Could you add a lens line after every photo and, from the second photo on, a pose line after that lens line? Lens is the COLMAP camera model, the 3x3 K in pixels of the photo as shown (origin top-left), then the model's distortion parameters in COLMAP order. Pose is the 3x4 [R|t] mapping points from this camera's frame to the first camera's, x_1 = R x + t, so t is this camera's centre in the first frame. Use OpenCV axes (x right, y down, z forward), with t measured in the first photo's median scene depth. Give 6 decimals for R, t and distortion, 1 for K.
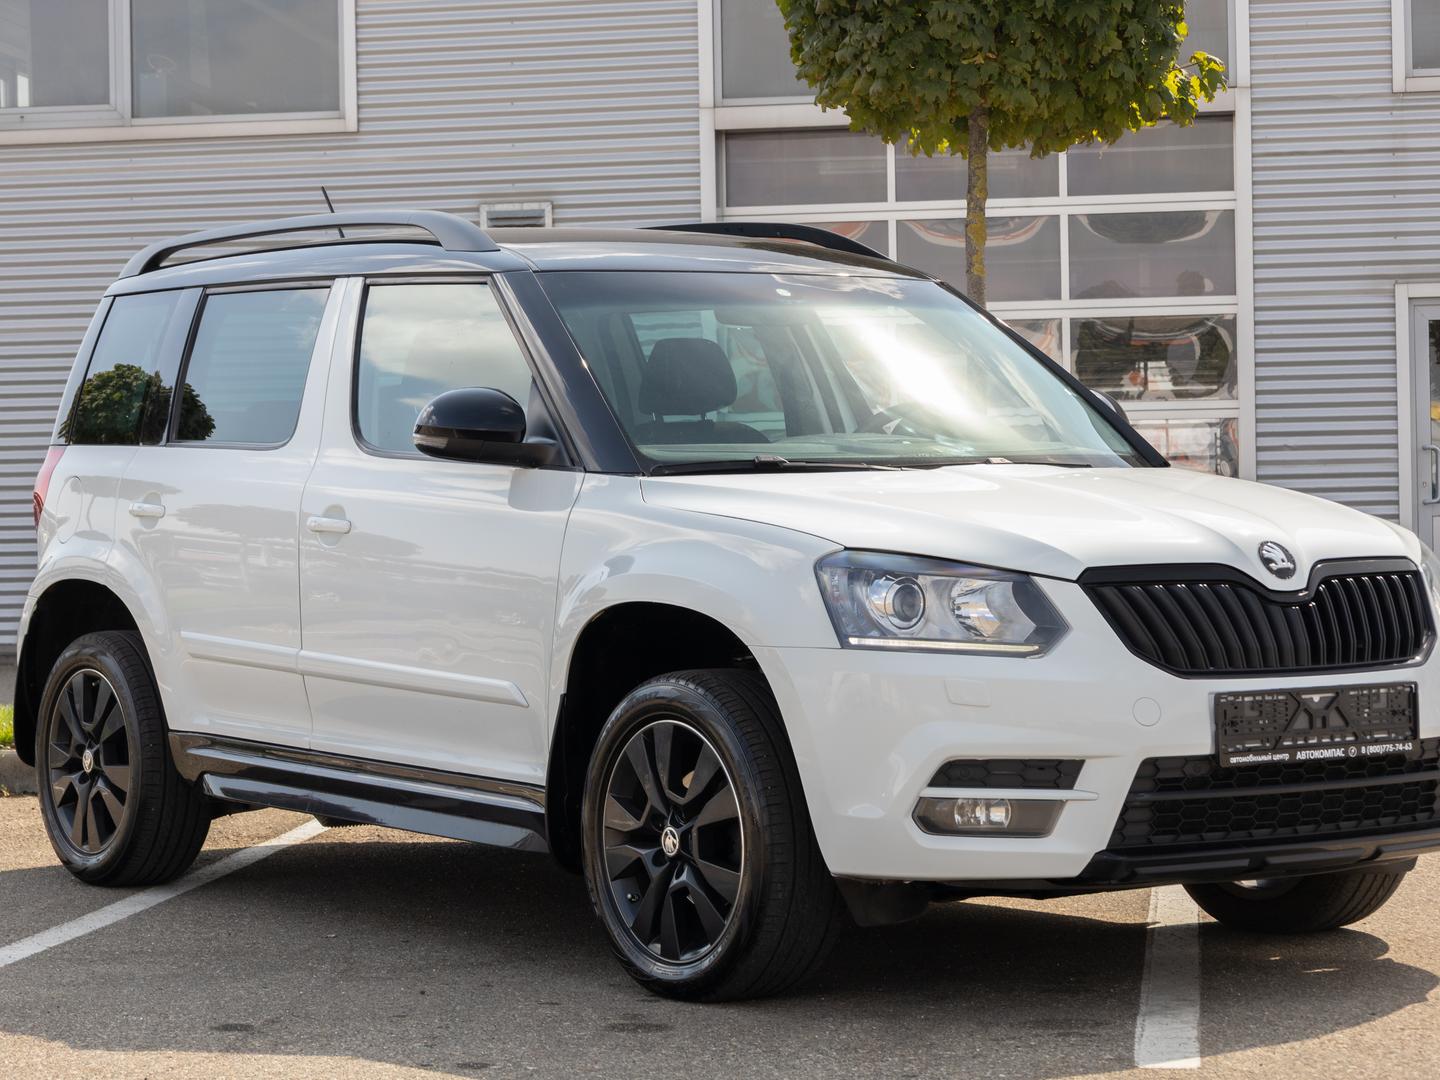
lens RADIAL K [[3968.9, 0, 720.7], [0, 3968.9, 298.9], [0, 0, 1]] dist [-0.063230, 0.649812]
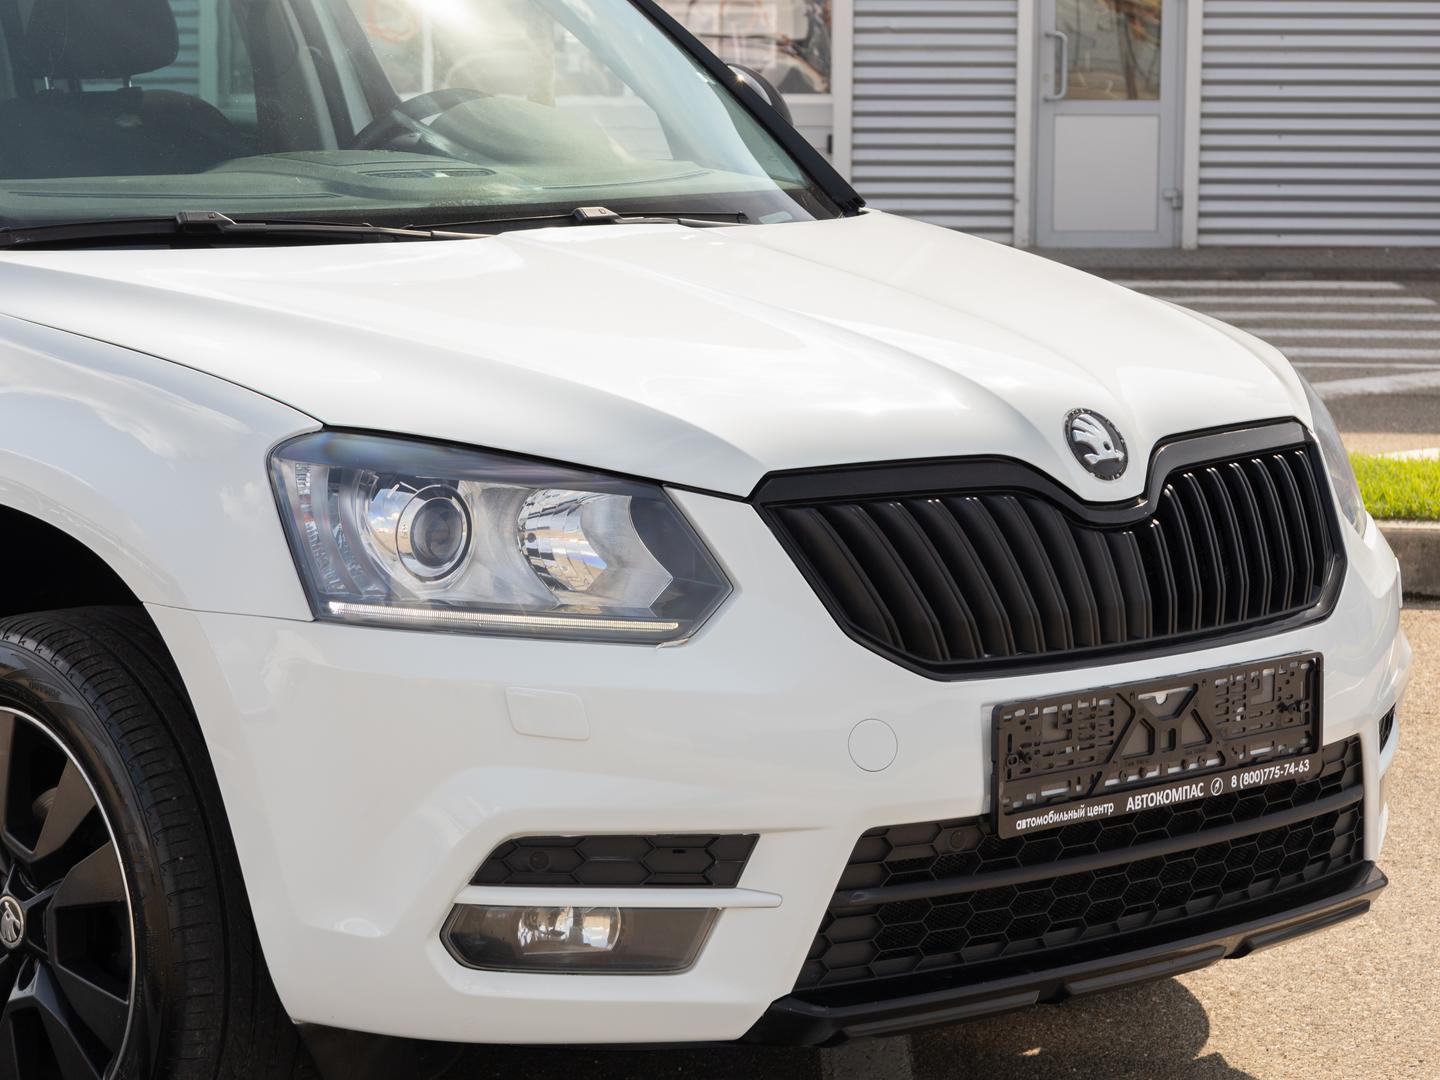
lens RADIAL K [[3891.7, 0, 720.0], [0, 3891.7, 540.0], [0, 0, 1]] dist [-0.054220, 0.127006]
pose [[0.992692, 0.007329, 0.120451, 0.020858], [-0.029702, 0.982287, 0.185015, -0.021683], [-0.116962, -0.187241, 0.975326, 0.467038]]
